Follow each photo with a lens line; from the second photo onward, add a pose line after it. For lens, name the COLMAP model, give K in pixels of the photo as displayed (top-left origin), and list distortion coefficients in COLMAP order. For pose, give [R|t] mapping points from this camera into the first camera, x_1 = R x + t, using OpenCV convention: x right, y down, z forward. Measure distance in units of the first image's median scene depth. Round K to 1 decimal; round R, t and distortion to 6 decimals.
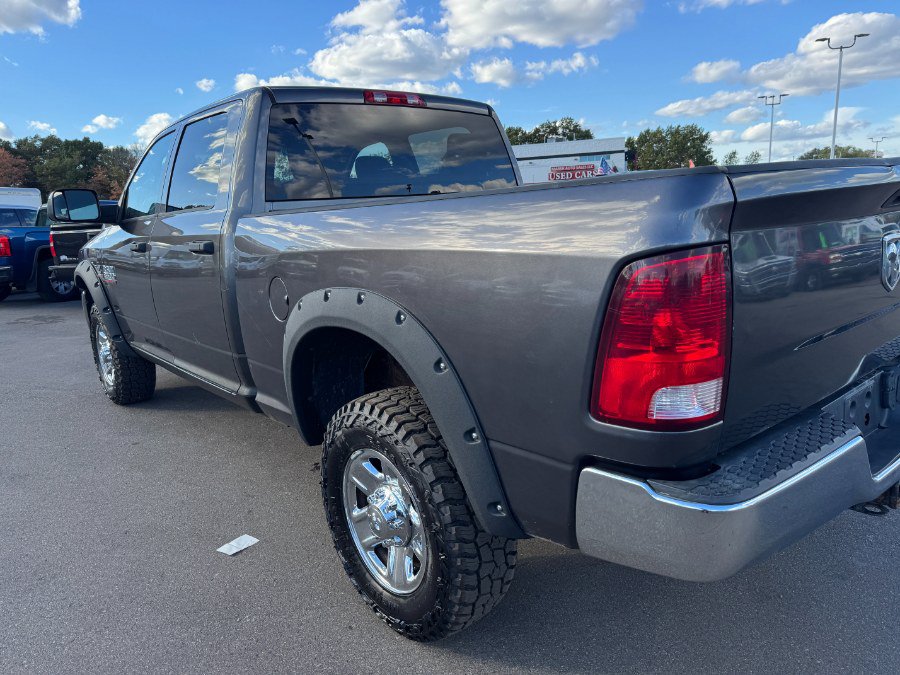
lens RADIAL K [[651.2, 0, 445.4], [0, 651.2, 342.4], [0, 0, 1]] dist [0.007929, -0.012795]
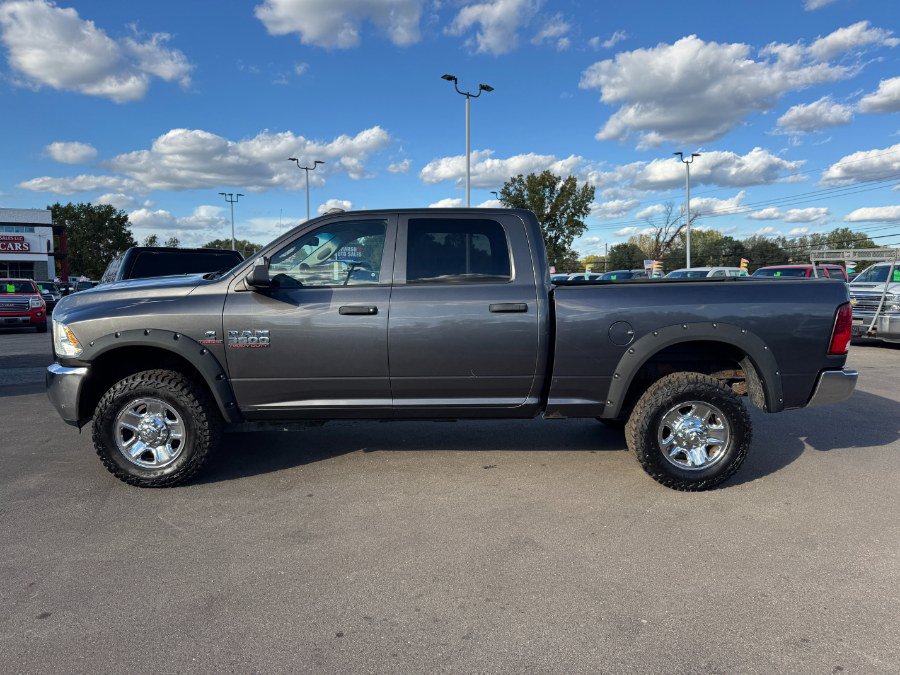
lens RADIAL K [[651.2, 0, 445.4], [0, 651.2, 342.4], [0, 0, 1]] dist [0.007929, -0.012795]
pose [[0.642398, -0.031417, 0.765727, -2.033004], [0.125178, 0.990042, -0.064397, 0.013672], [-0.756079, 0.137221, 0.639934, 0.246702]]
